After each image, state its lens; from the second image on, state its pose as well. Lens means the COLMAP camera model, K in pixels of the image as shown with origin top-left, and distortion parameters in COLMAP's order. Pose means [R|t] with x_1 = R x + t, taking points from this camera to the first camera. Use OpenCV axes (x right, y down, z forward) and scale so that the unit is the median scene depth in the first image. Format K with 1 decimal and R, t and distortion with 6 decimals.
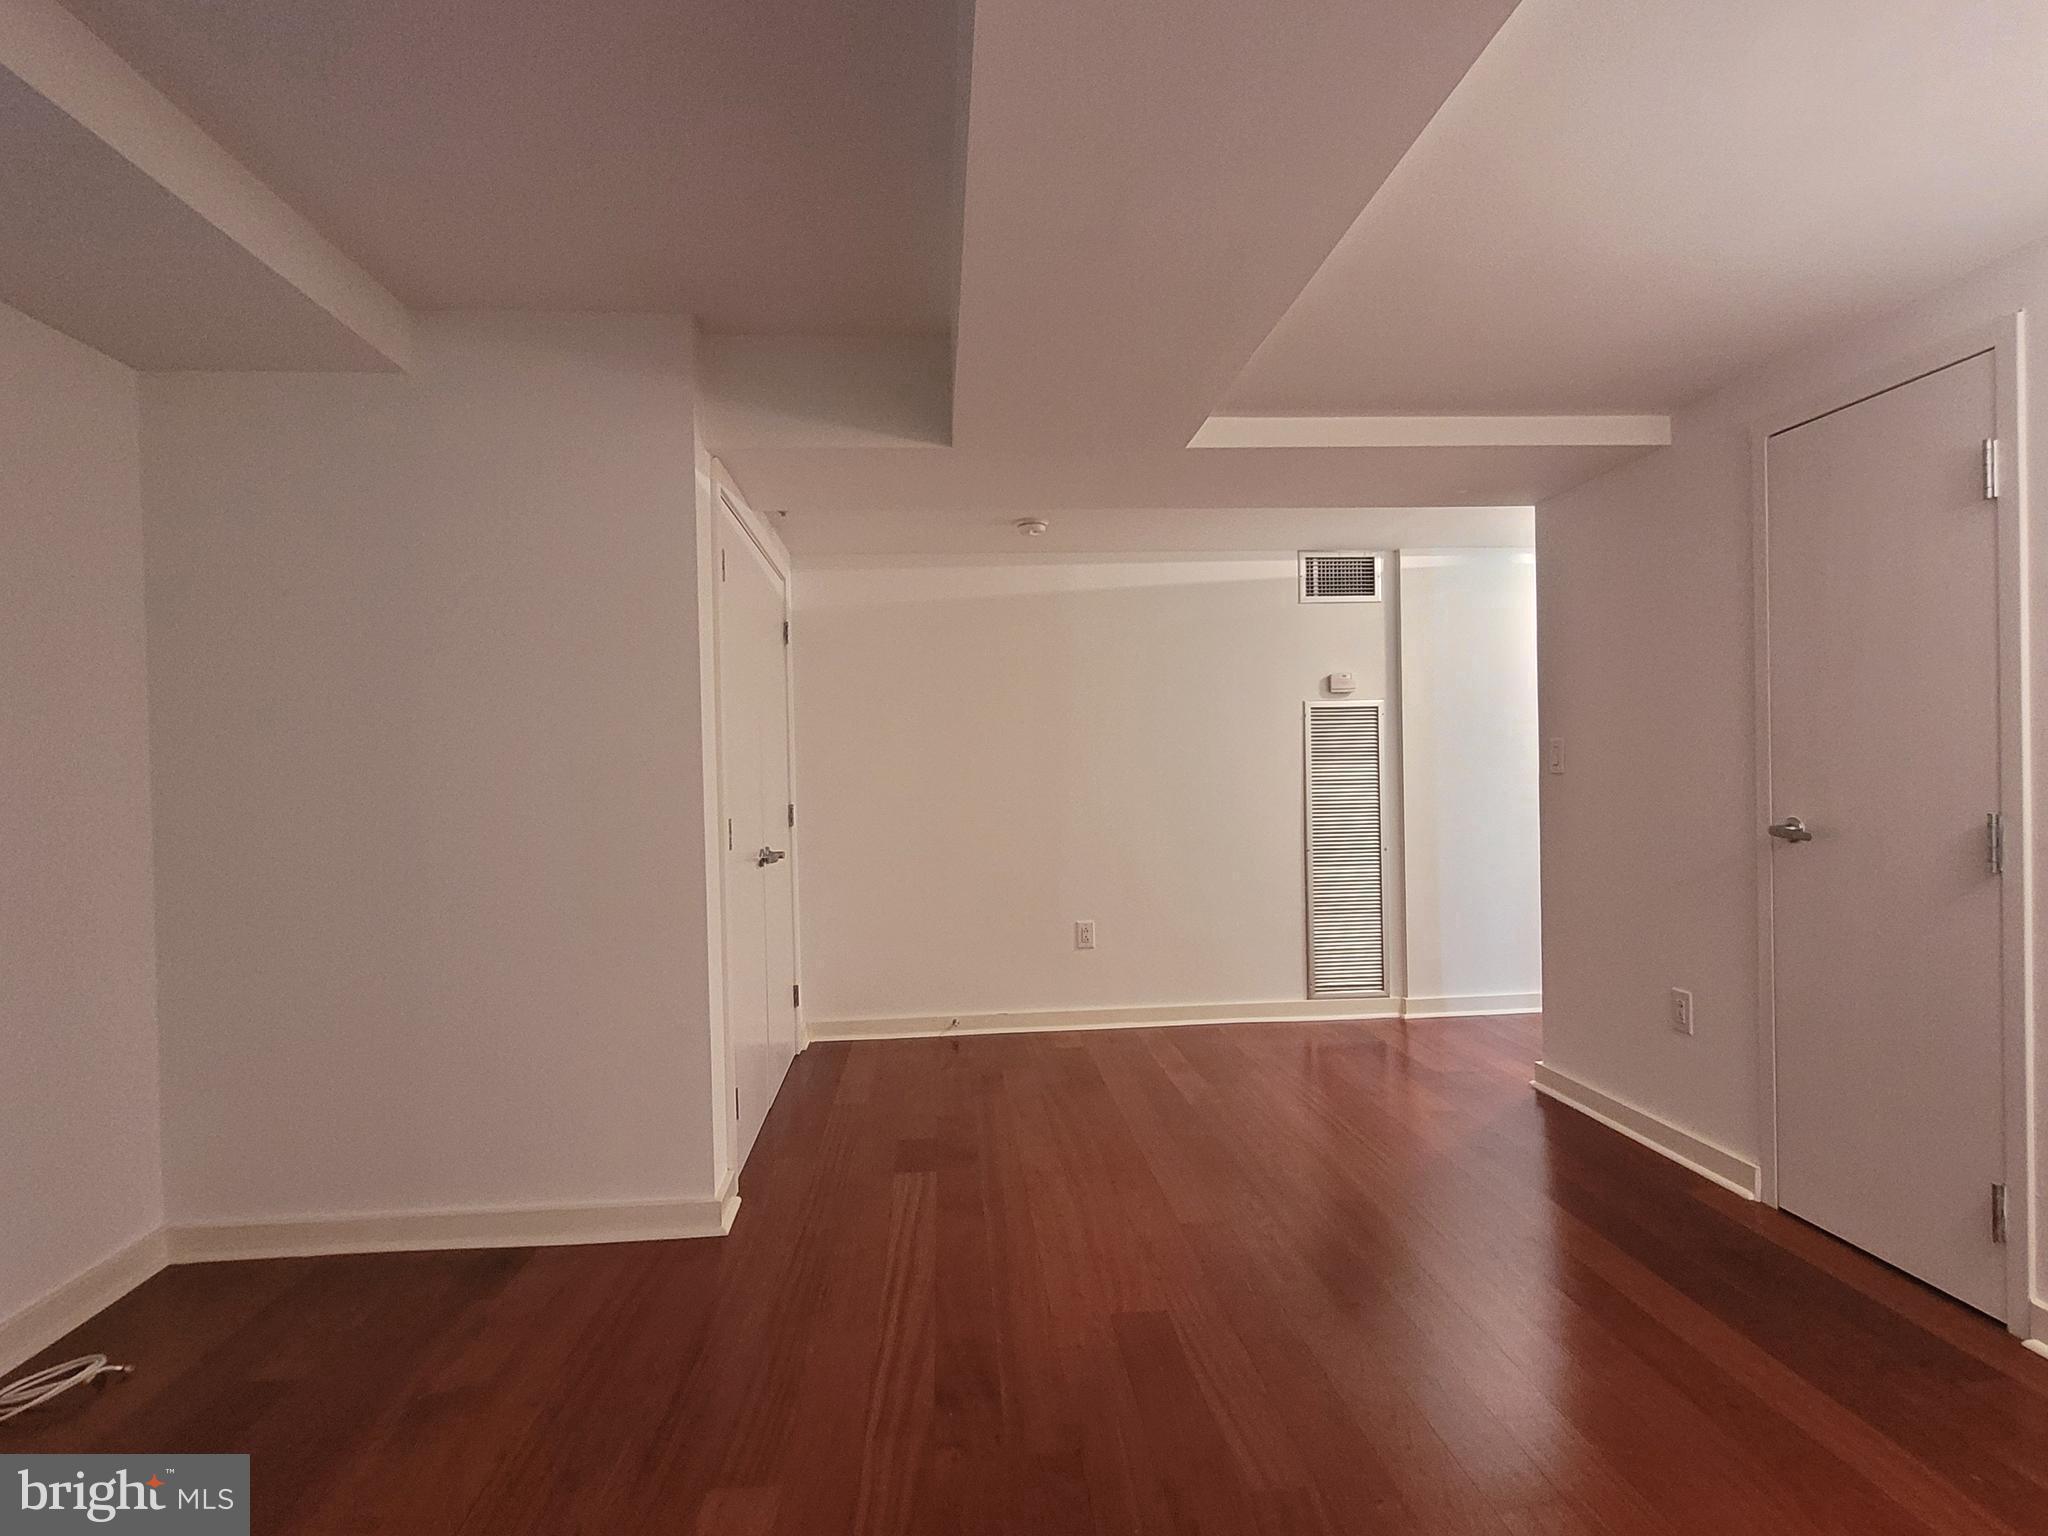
lens RADIAL K [[1079.2, 0, 1024.6], [0, 1079.2, 785.0], [0, 0, 1]] dist [0.000777, 0.003167]
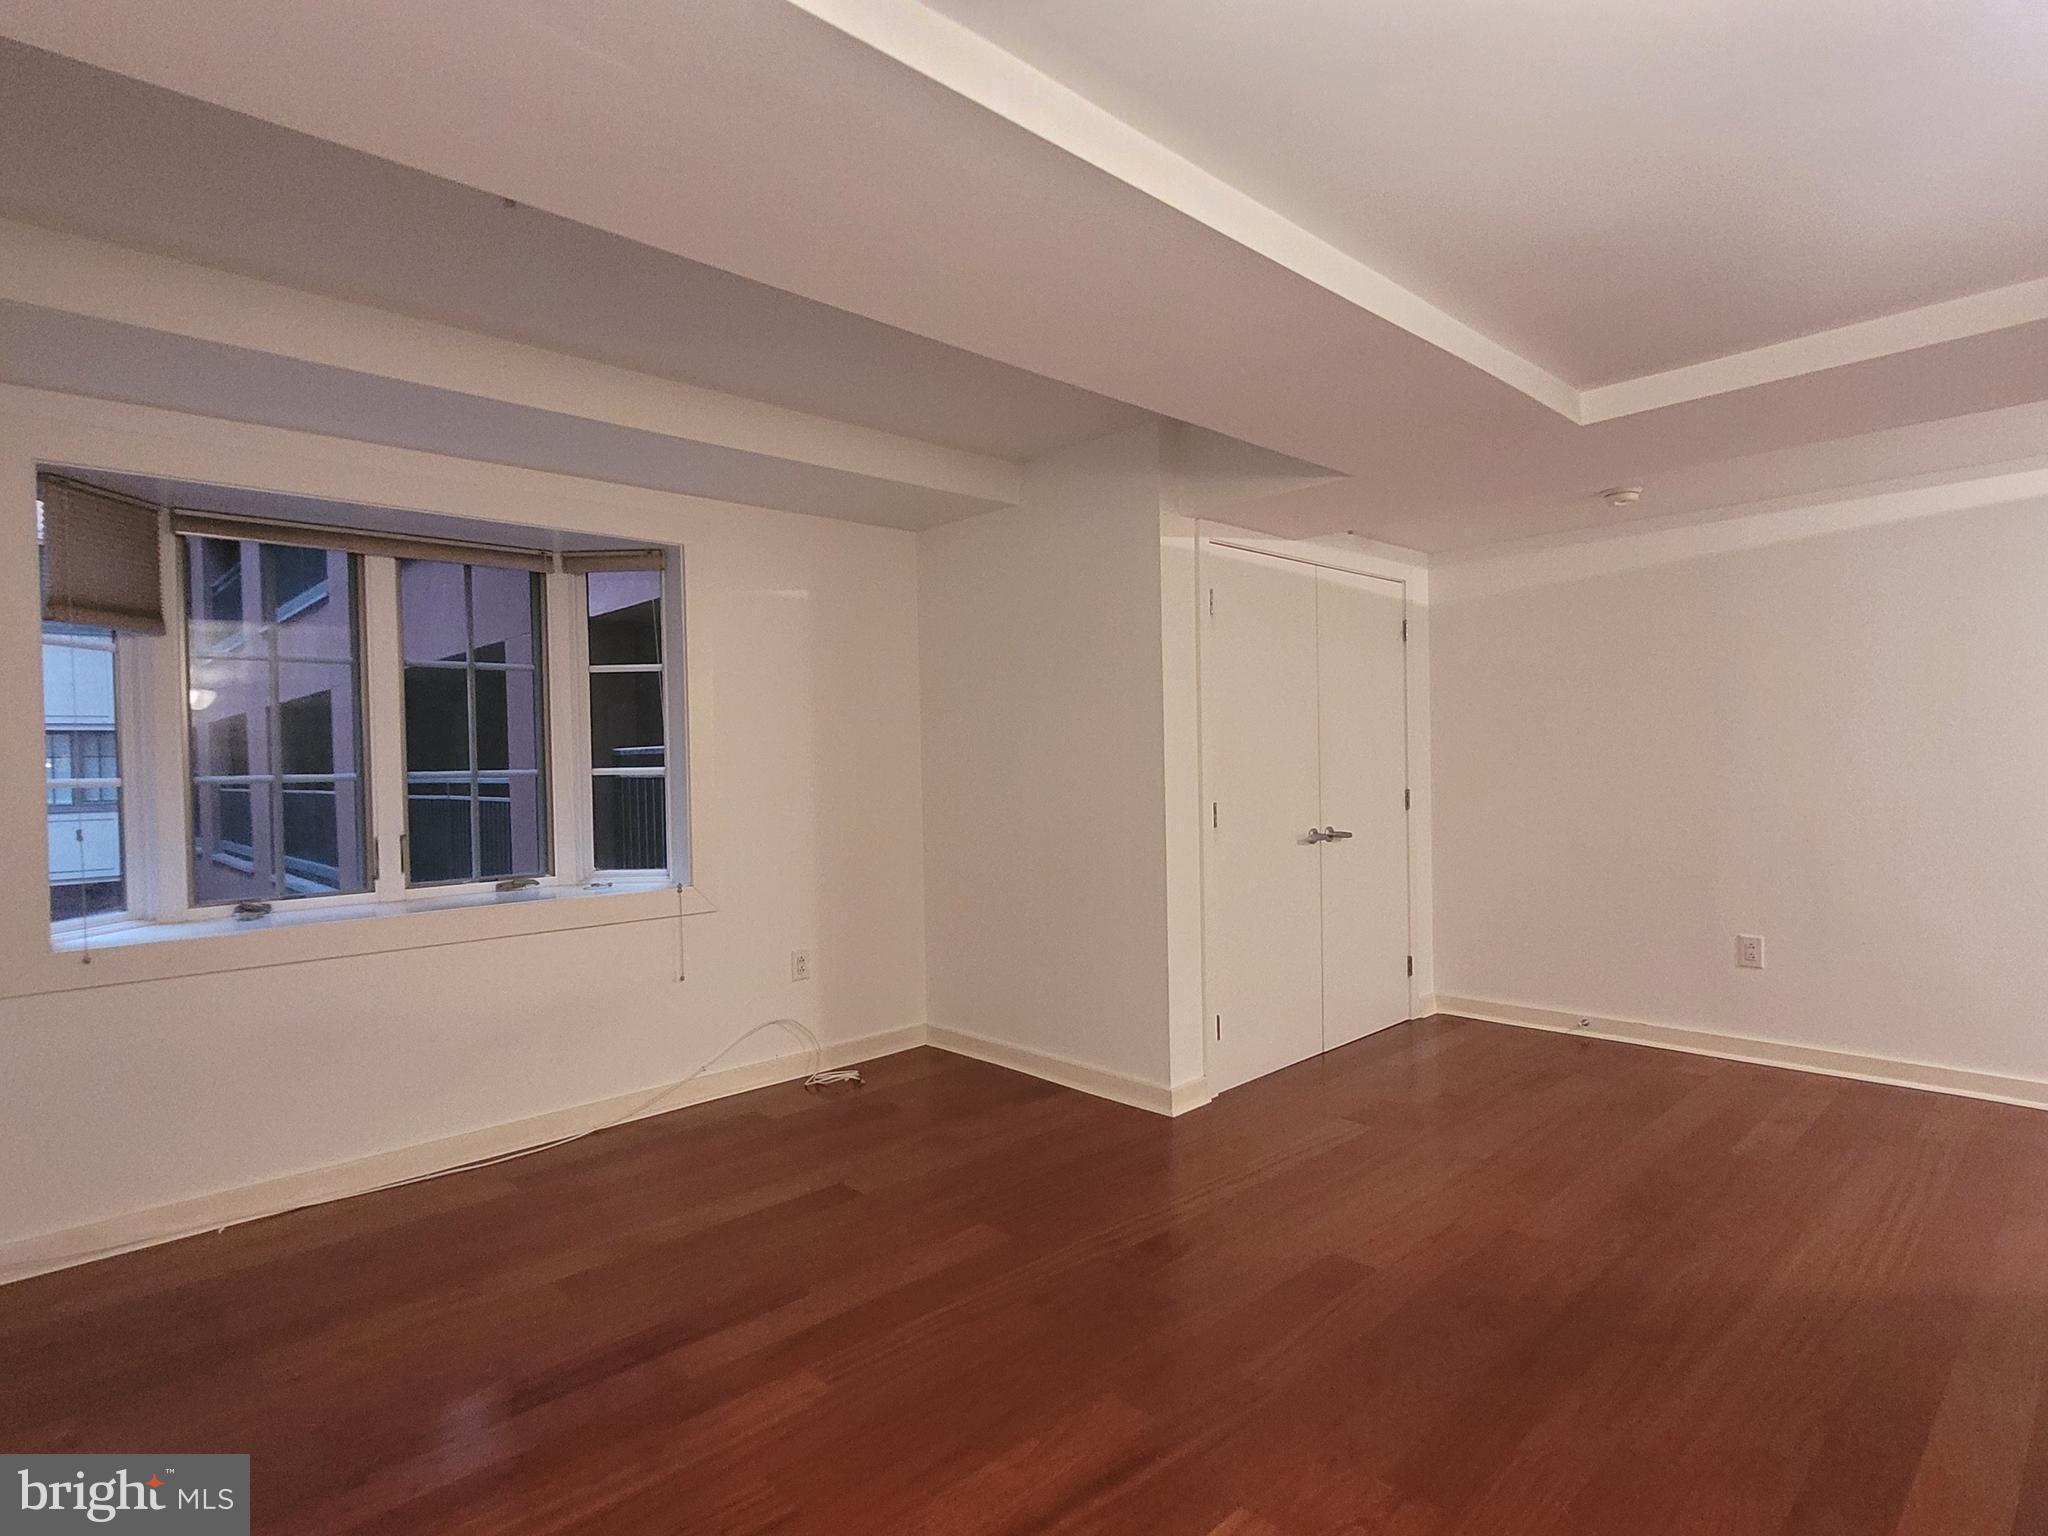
lens RADIAL K [[1079.2, 0, 1024.6], [0, 1079.2, 785.0], [0, 0, 1]] dist [0.000777, 0.003167]
pose [[0.628542, 0.025861, -0.777346, 0.411815], [-0.003884, 0.999539, 0.030112, -0.018848], [0.777766, -0.015907, 0.628353, 0.021926]]
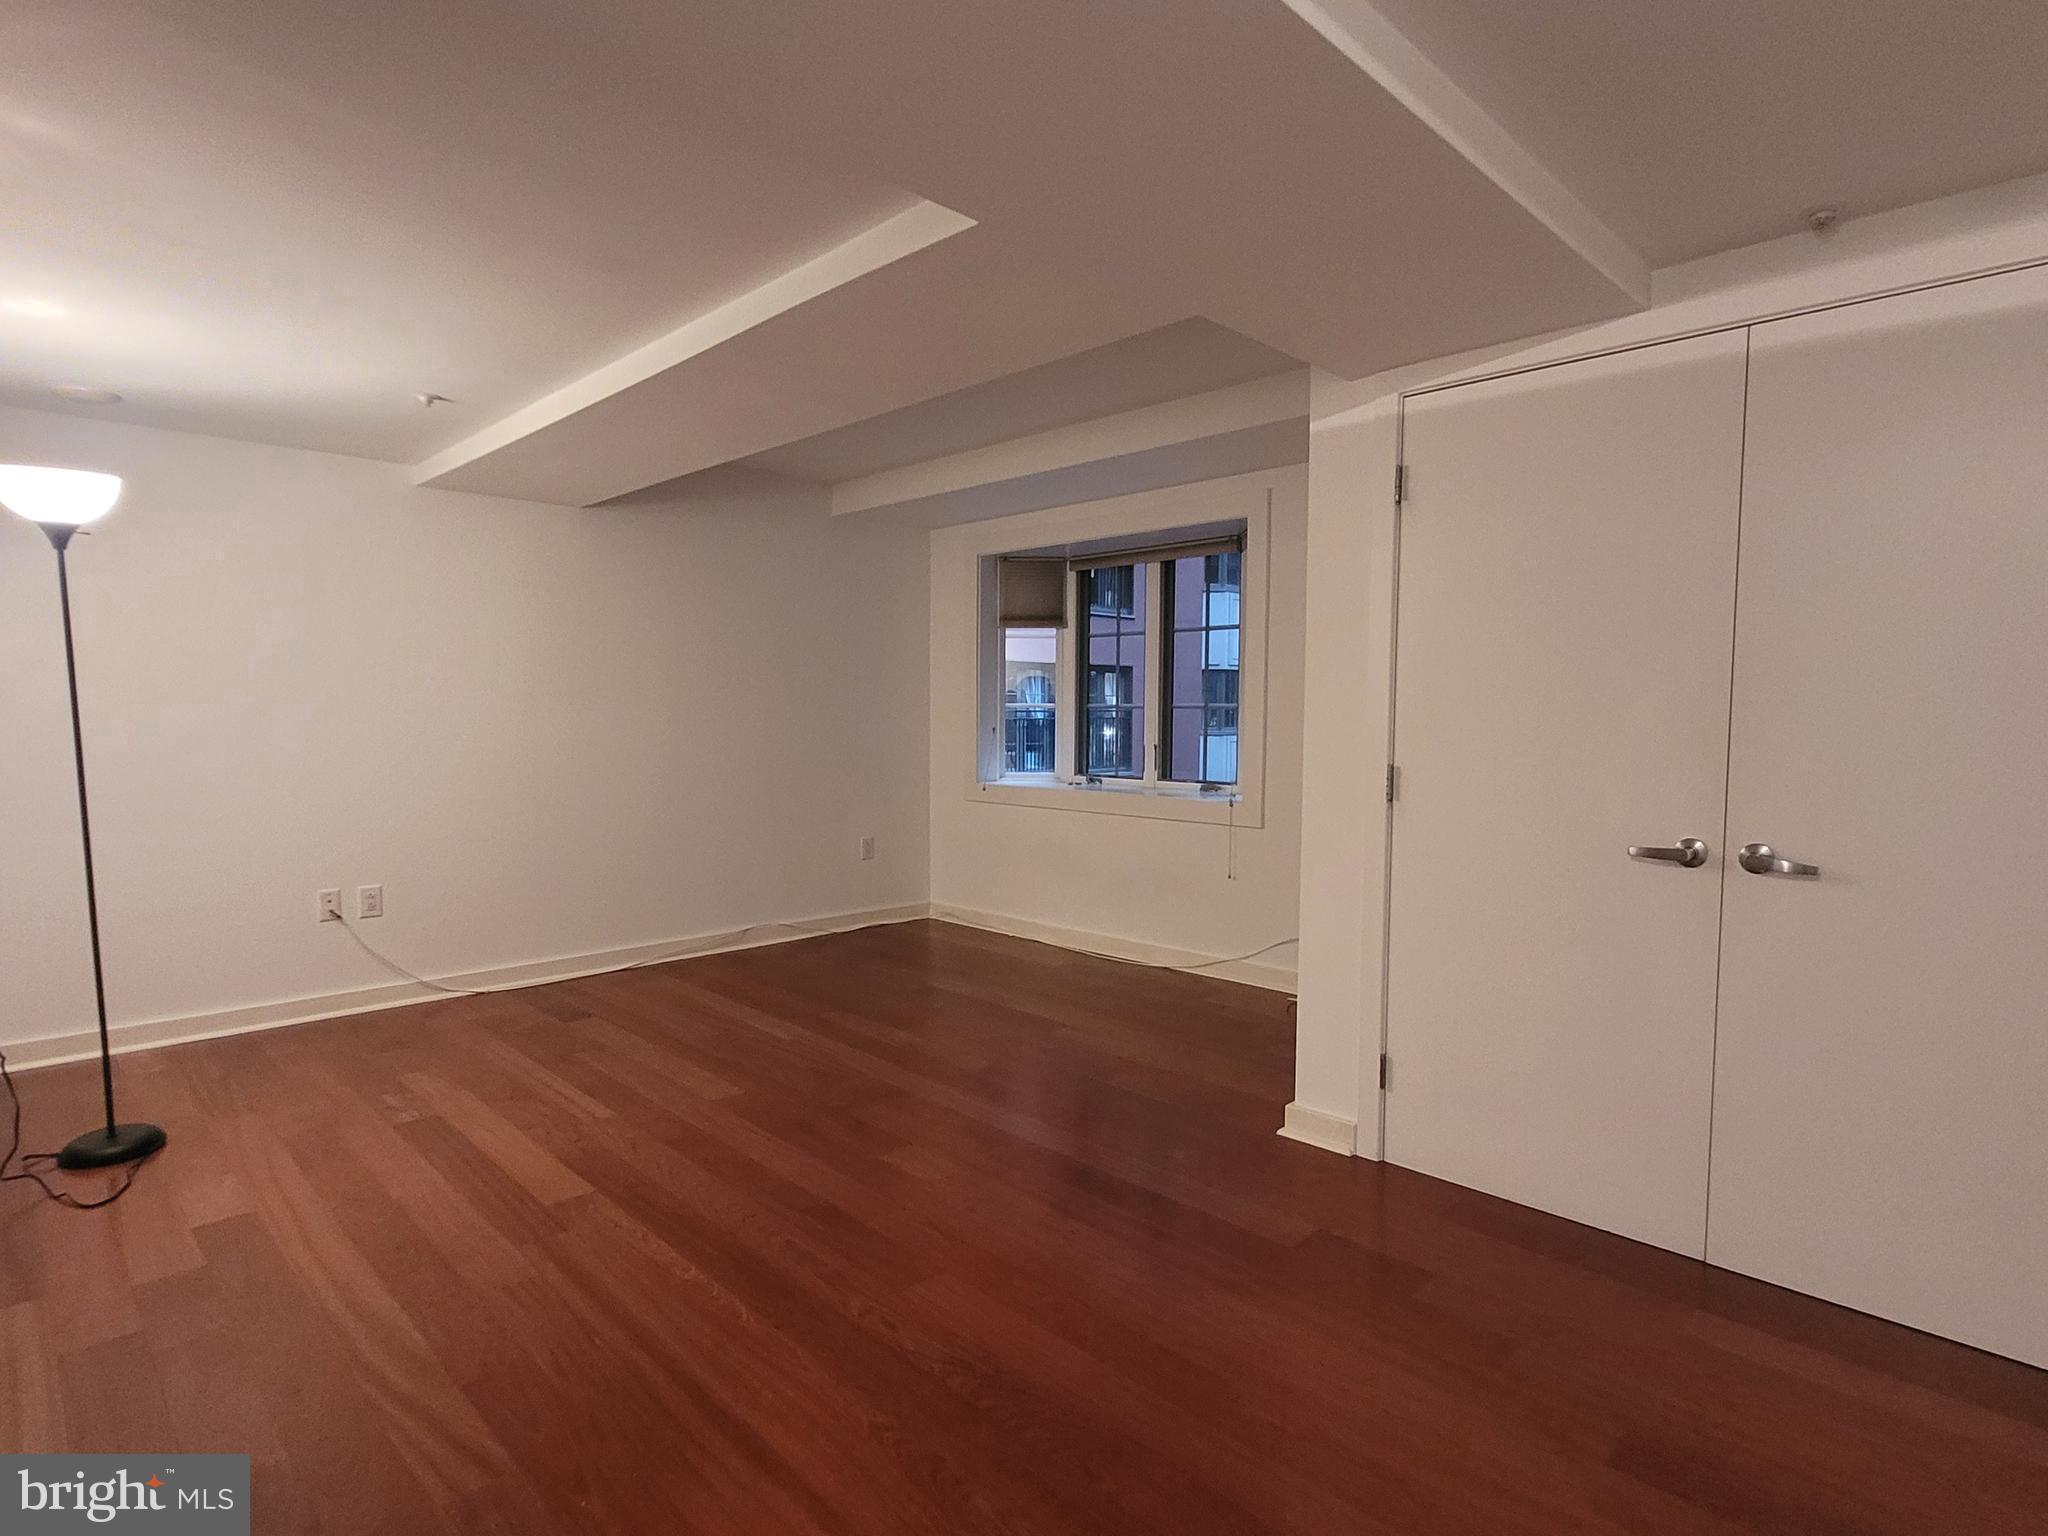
lens RADIAL K [[1079.2, 0, 1024.6], [0, 1079.2, 785.0], [0, 0, 1]] dist [0.000777, 0.003167]
pose [[-0.770976, 0.058179, -0.634201, 0.393557], [-0.003129, 0.995461, 0.095123, -0.026904], [0.636856, 0.075322, -0.767294, 1.075712]]
